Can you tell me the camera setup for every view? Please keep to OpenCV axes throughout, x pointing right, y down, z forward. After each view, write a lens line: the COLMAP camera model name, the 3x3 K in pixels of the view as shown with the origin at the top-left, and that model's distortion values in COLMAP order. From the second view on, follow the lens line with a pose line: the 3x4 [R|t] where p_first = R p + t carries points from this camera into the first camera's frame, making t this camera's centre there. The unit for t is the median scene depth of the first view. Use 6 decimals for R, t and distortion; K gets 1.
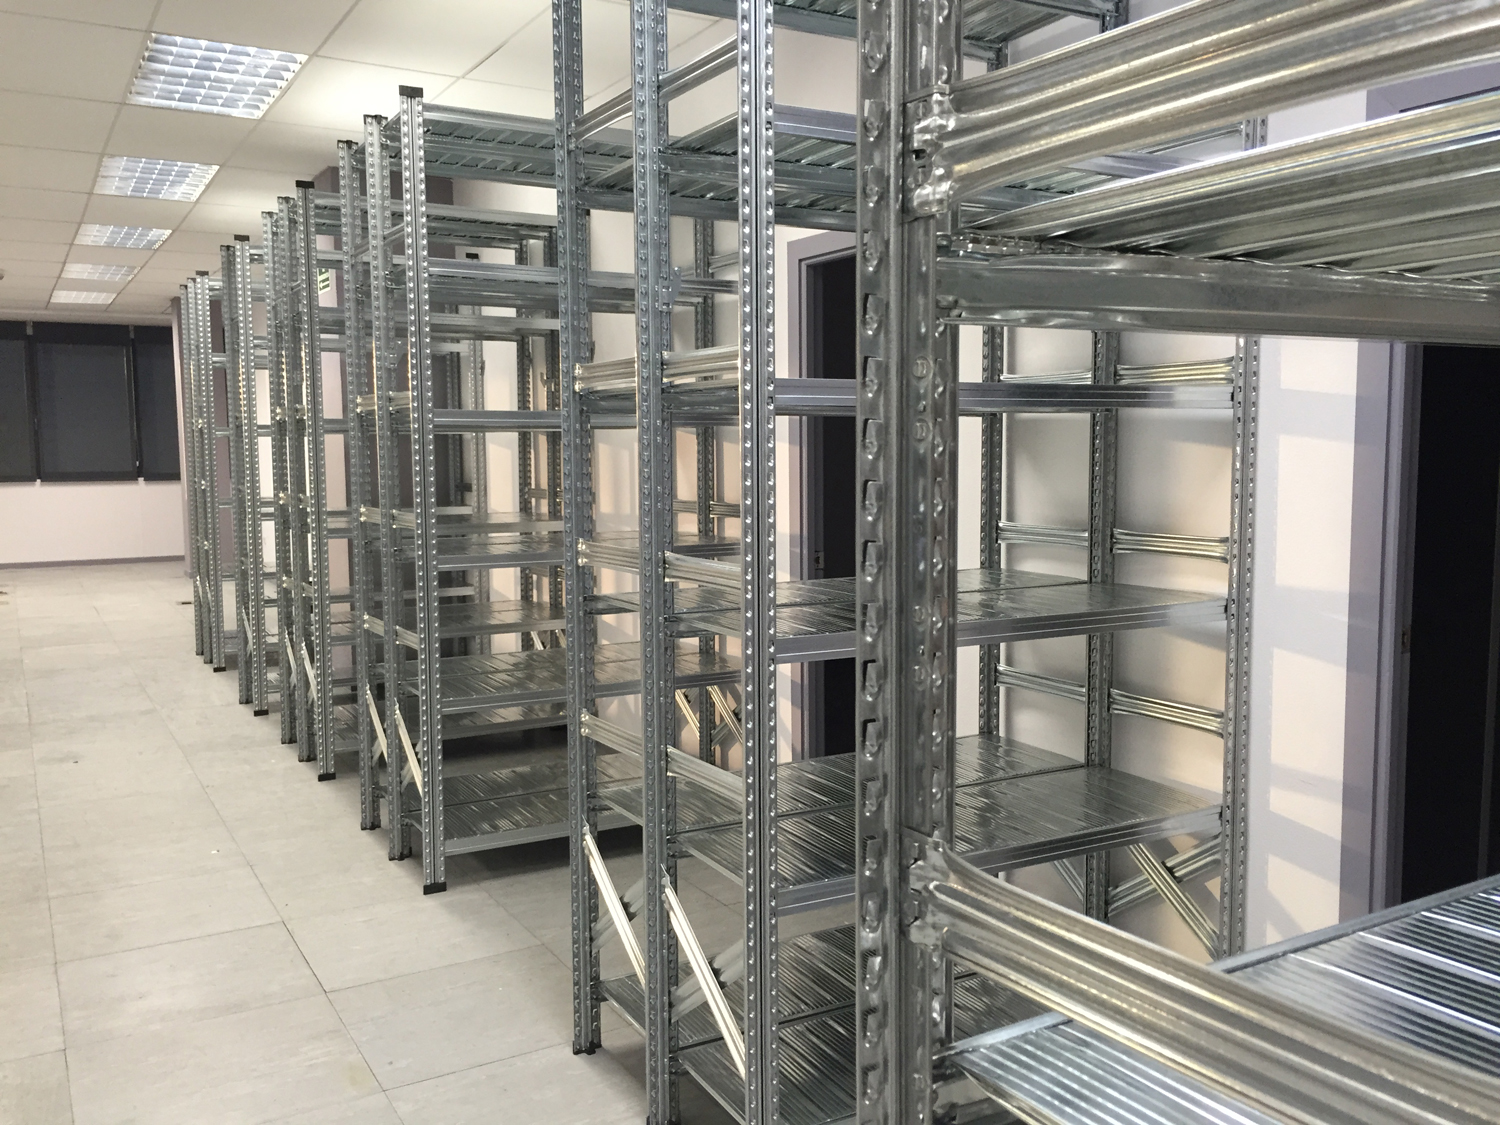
lens RADIAL K [[1281.3, 0, 750.0], [0, 1281.3, 562.5], [0, 0, 1]] dist [0.089300, -0.101247]
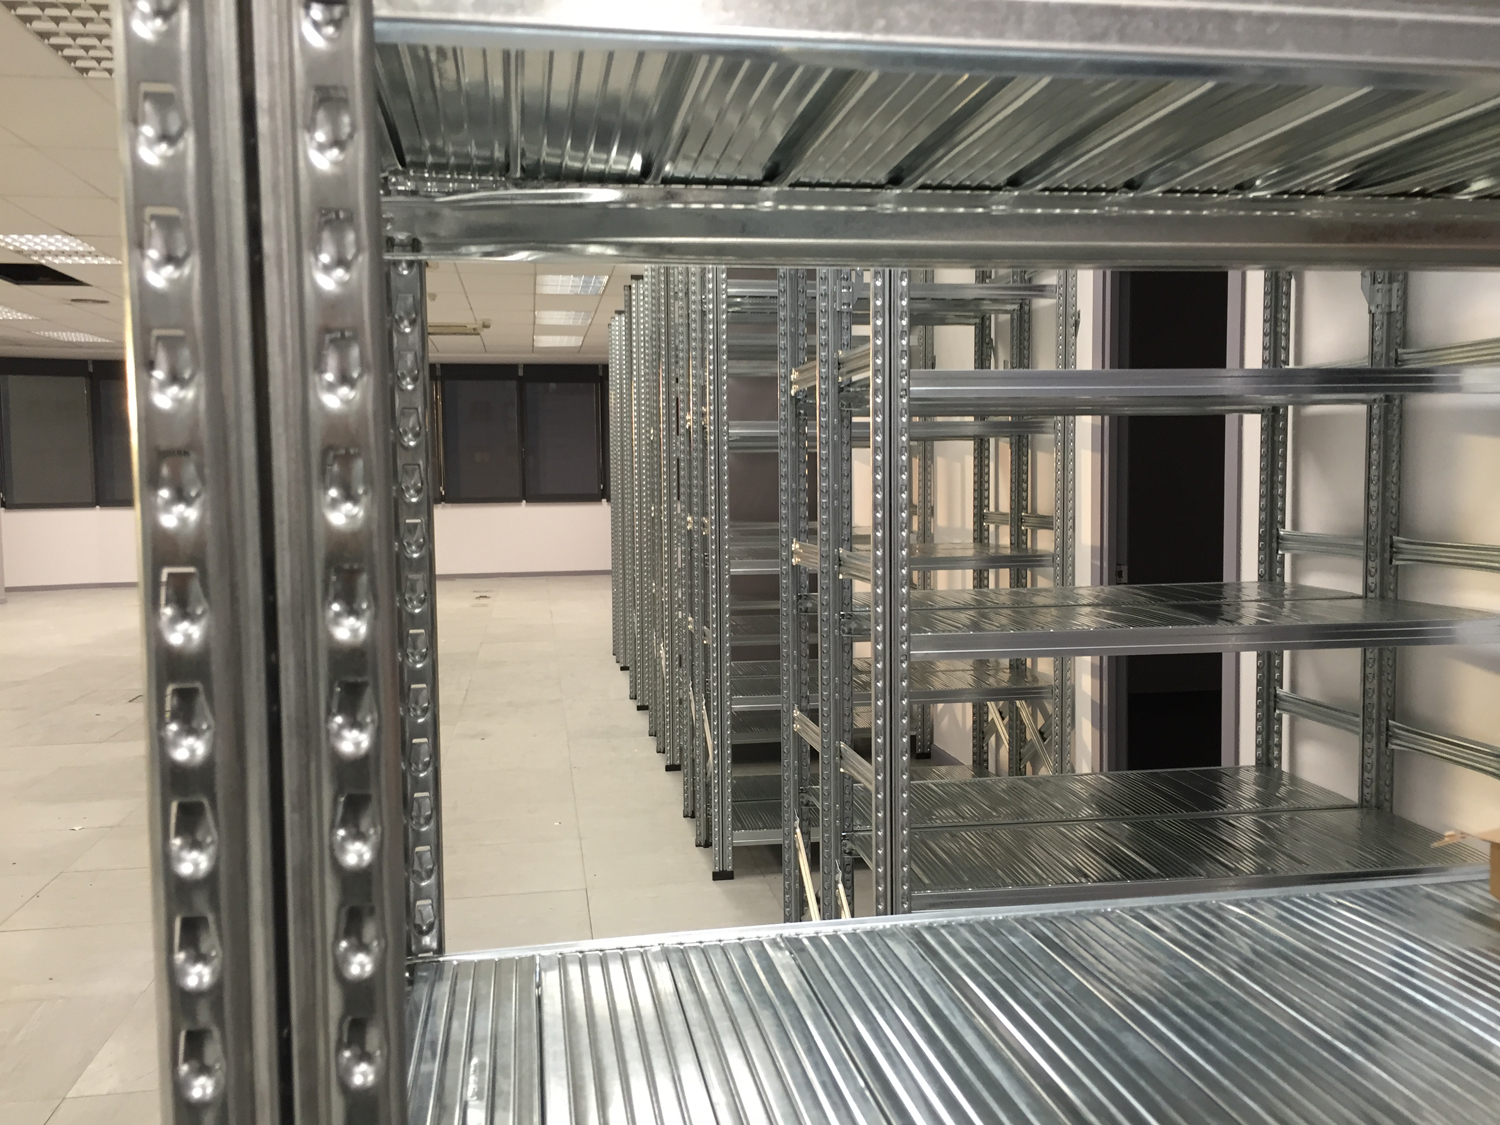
lens RADIAL K [[1281.3, 0, 750.0], [0, 1281.3, 562.5], [0, 0, 1]] dist [0.089300, -0.101247]
pose [[0.937059, 0.019136, -0.348645, 0.147898], [-0.026200, 0.999536, -0.015557, 0.013498], [0.348186, 0.023713, 0.937126, 0.019615]]
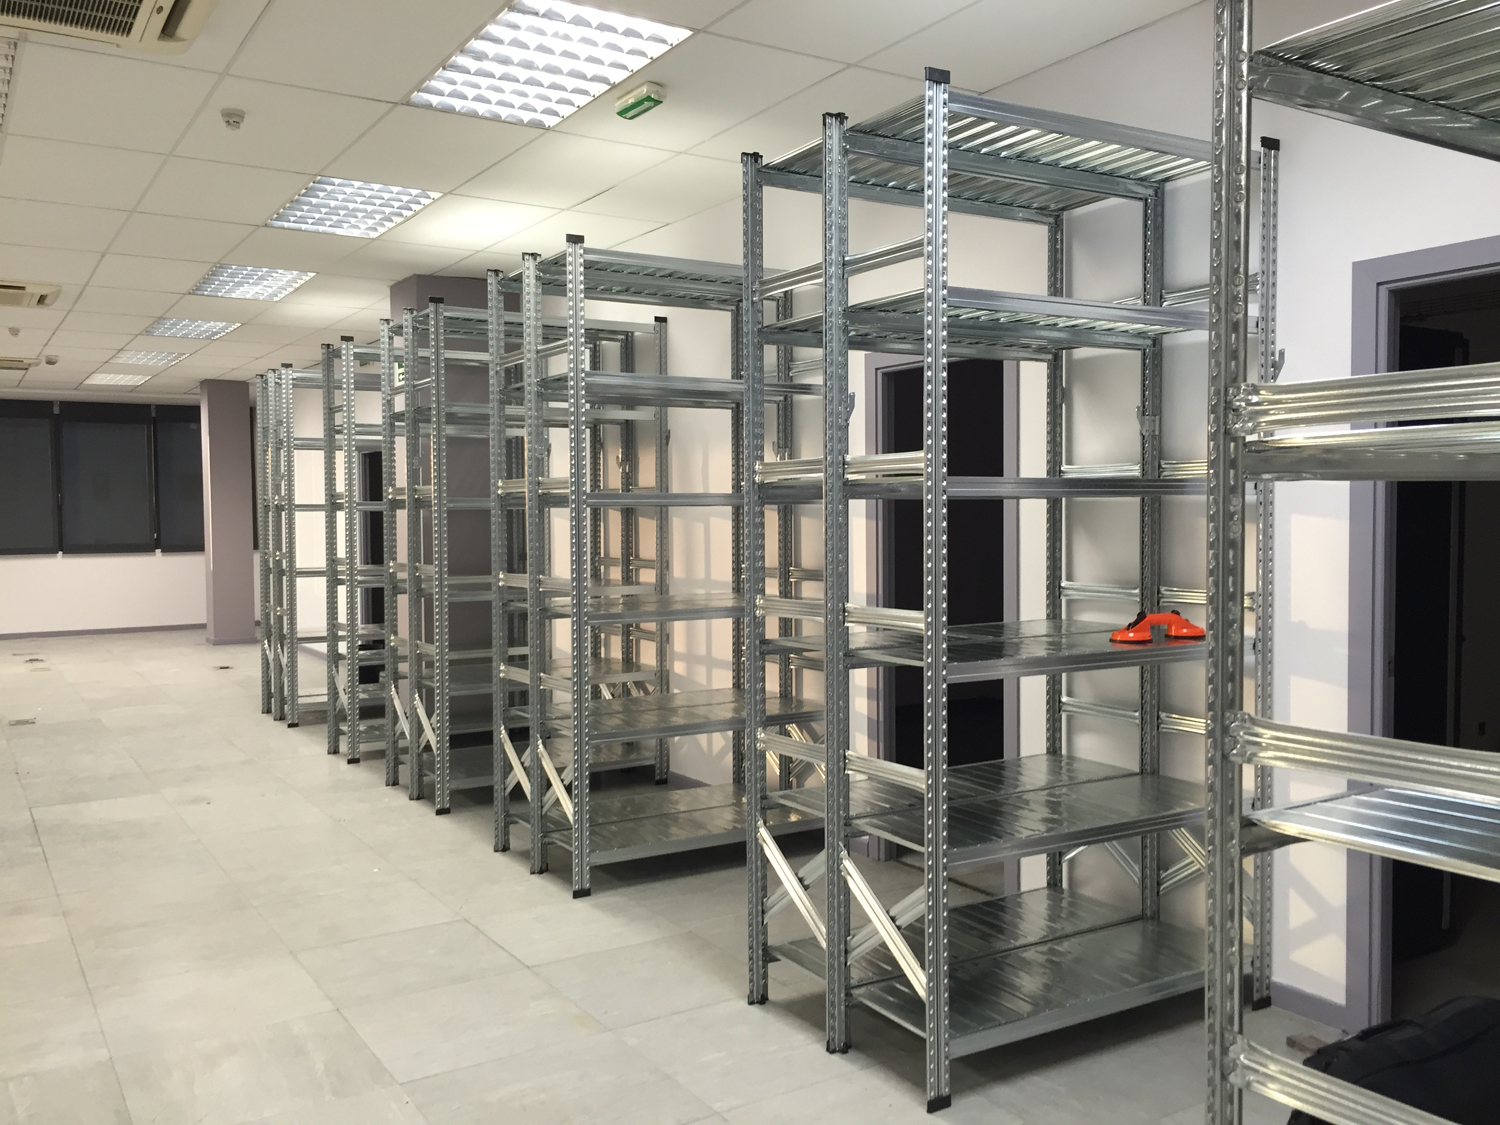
lens RADIAL K [[1281.3, 0, 750.0], [0, 1281.3, 562.5], [0, 0, 1]] dist [0.089300, -0.101247]
pose [[0.999176, -0.004102, 0.040374, -0.145161], [0.006240, 0.998576, -0.052984, 0.012768], [-0.040099, 0.053192, 0.997779, -0.219839]]
